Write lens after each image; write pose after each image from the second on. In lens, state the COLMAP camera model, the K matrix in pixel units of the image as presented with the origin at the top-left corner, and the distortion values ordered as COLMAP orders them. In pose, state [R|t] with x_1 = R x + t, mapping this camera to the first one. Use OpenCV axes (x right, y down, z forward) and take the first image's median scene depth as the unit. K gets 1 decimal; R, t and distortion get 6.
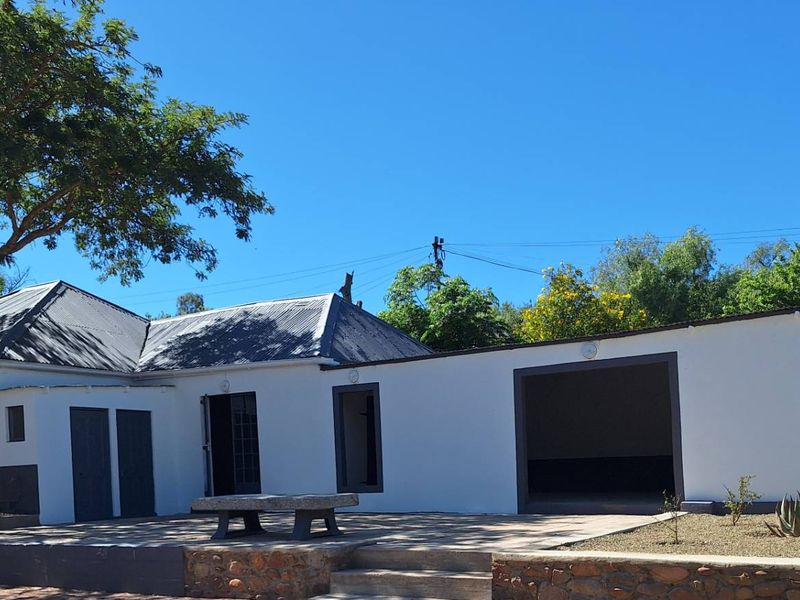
lens RADIAL K [[557.4, 0, 400.0], [0, 557.4, 300.0], [0, 0, 1]] dist [0.089368, -0.113368]
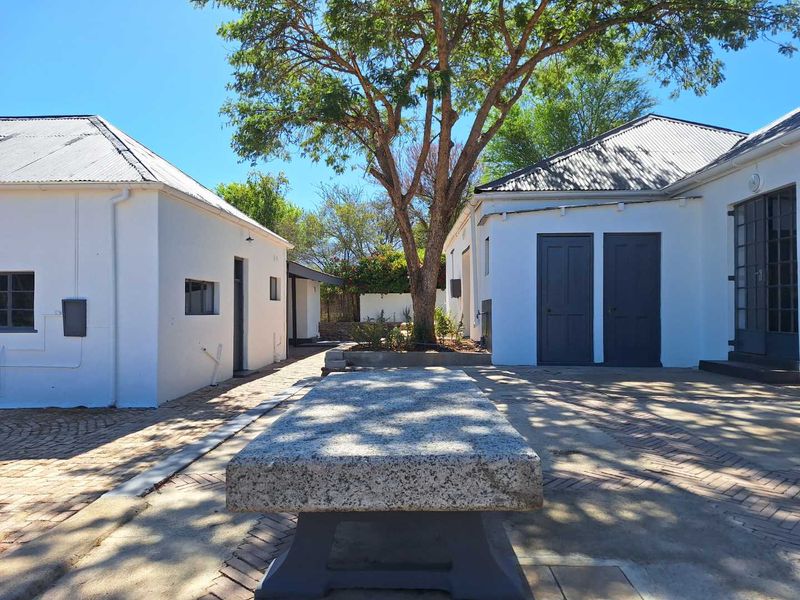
lens RADIAL K [[544.0, 0, 400.3], [0, 544.0, 312.7], [0, 0, 1]] dist [0.086945, -0.096812]
pose [[0.521562, 0.037438, -0.852391, 0.013925], [0.229436, 0.956084, 0.182381, 0.087415], [0.821786, -0.290693, 0.490068, 0.328950]]
